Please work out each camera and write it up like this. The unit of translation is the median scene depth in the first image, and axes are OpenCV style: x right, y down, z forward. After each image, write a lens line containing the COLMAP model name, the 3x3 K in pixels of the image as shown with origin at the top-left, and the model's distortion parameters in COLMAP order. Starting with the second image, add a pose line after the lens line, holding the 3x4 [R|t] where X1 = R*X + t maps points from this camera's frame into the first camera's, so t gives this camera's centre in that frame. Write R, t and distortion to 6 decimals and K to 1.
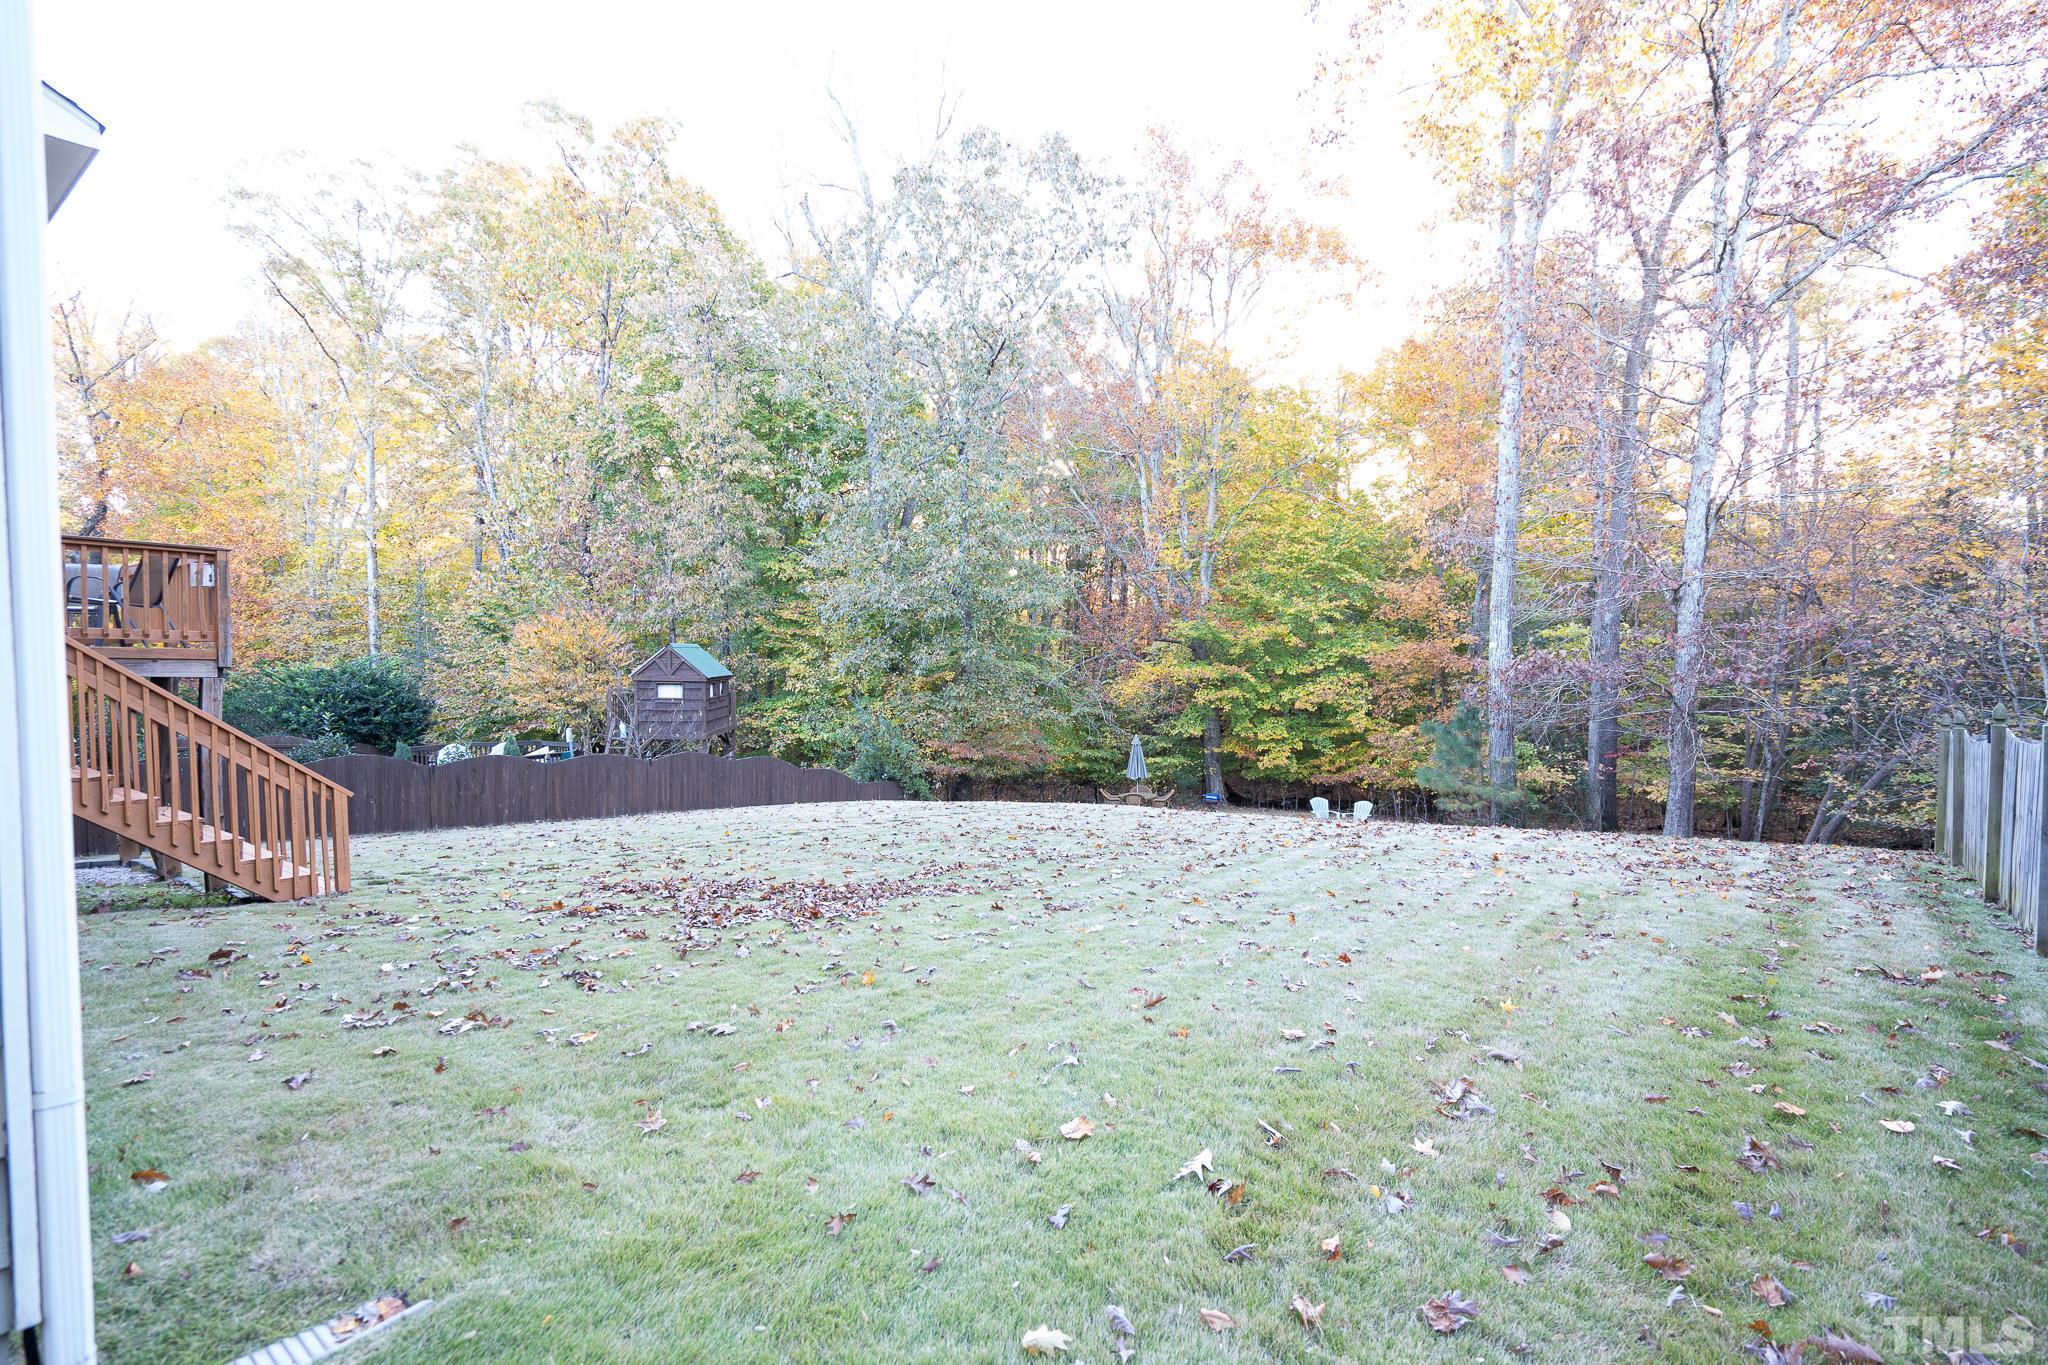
lens RADIAL K [[915.8, 0, 1024.0], [0, 915.8, 682.5], [0, 0, 1]] dist [-0.011509, 0.000208]
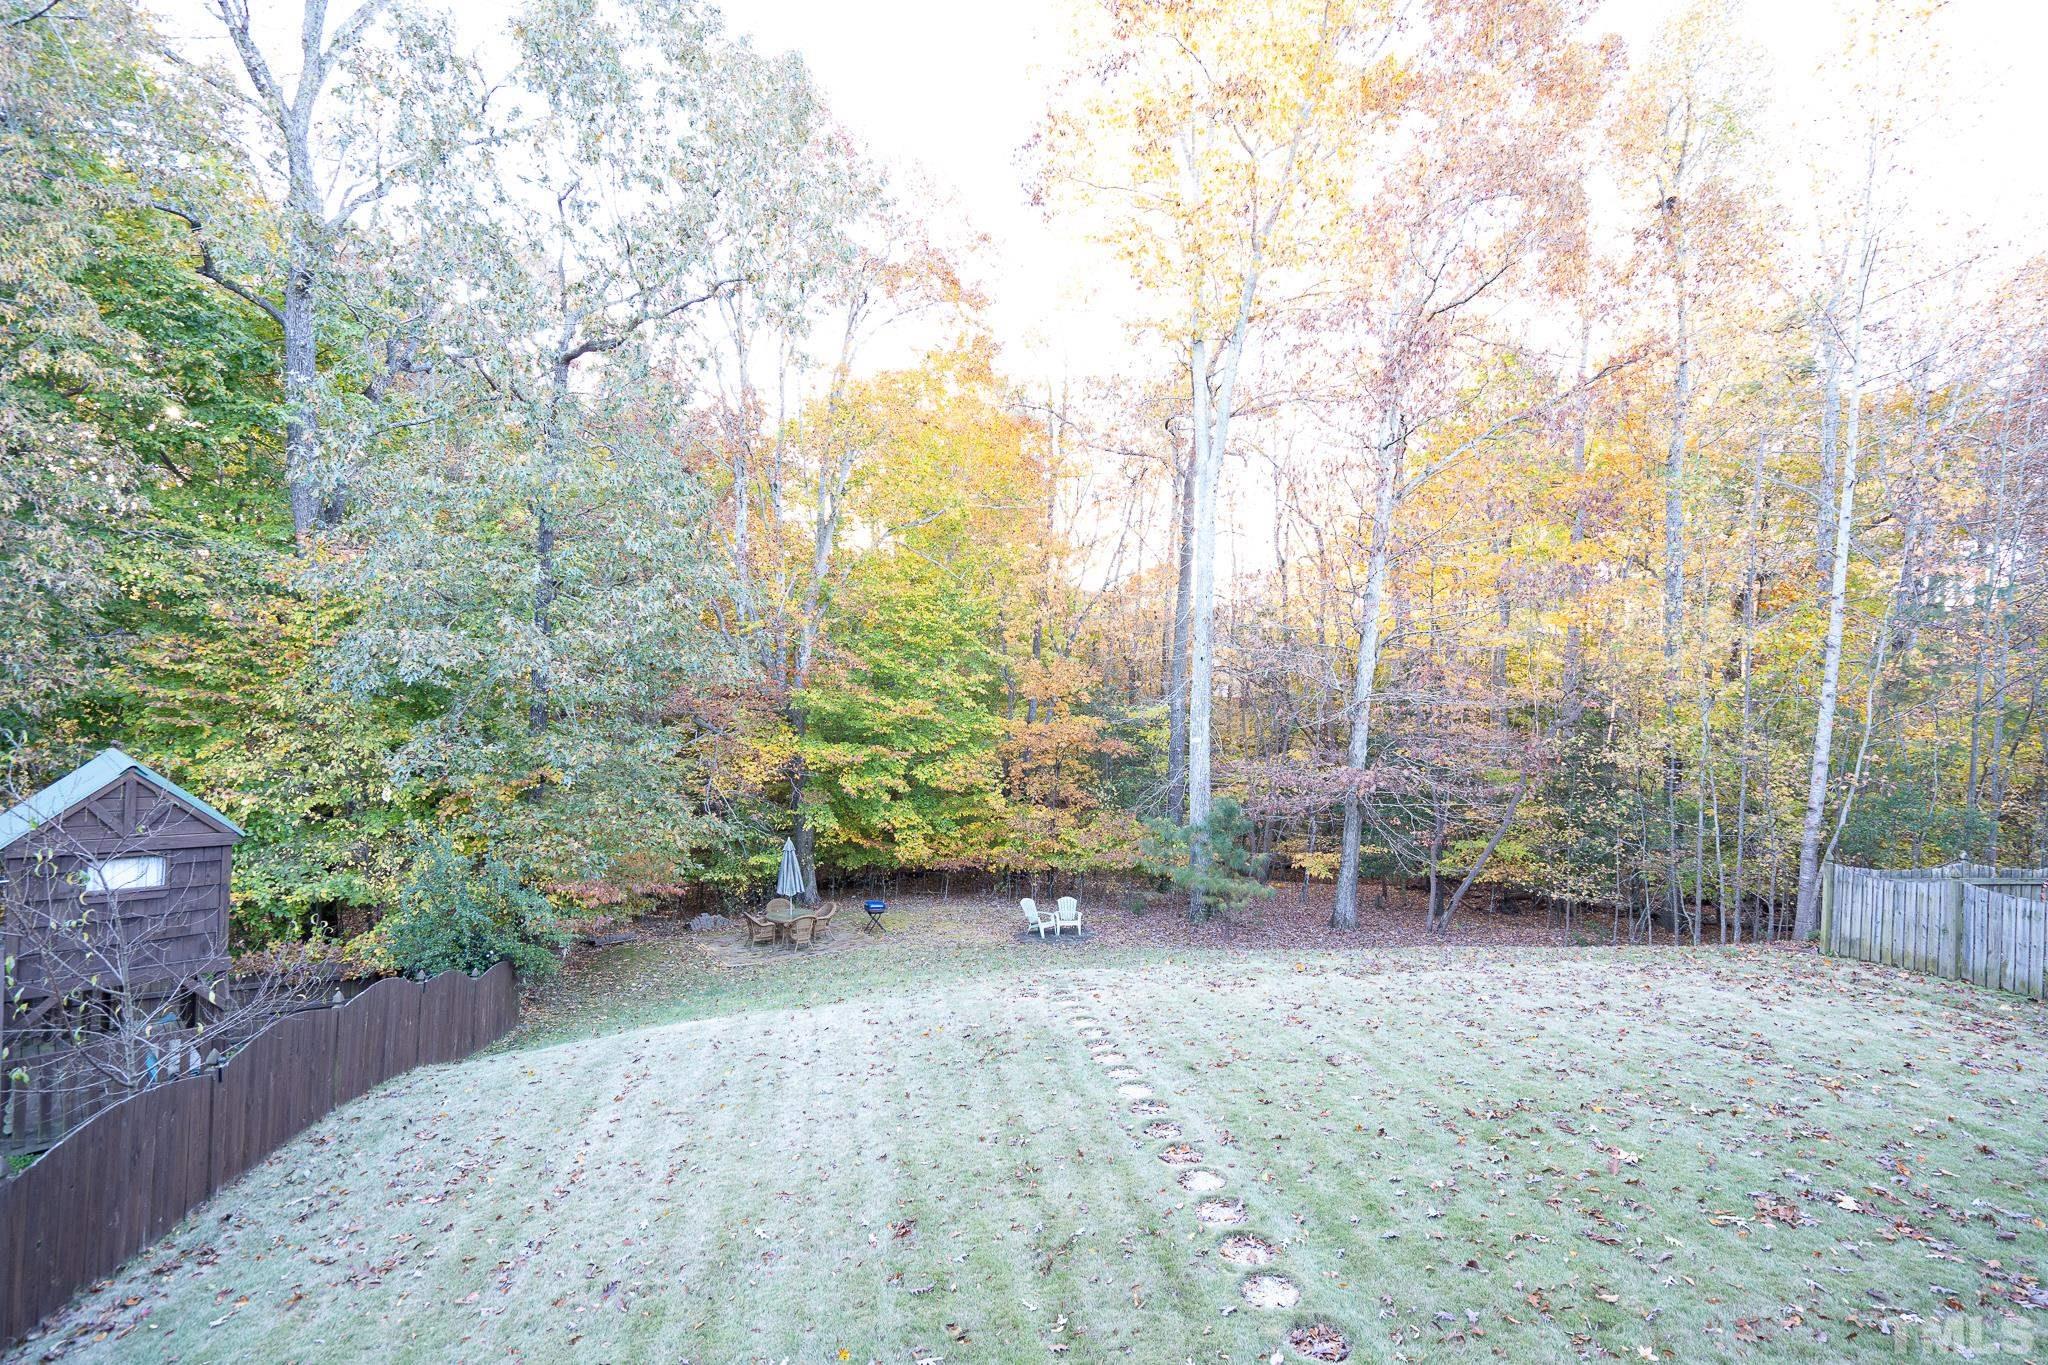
lens RADIAL K [[915.8, 0, 1024.0], [0, 915.8, 682.5], [0, 0, 1]] dist [-0.011509, 0.000208]
pose [[0.730322, 0.030198, 0.682435, -0.265793], [-0.016267, 0.999508, -0.026821, -0.057022], [-0.682909, 0.008486, 0.730454, 0.268441]]
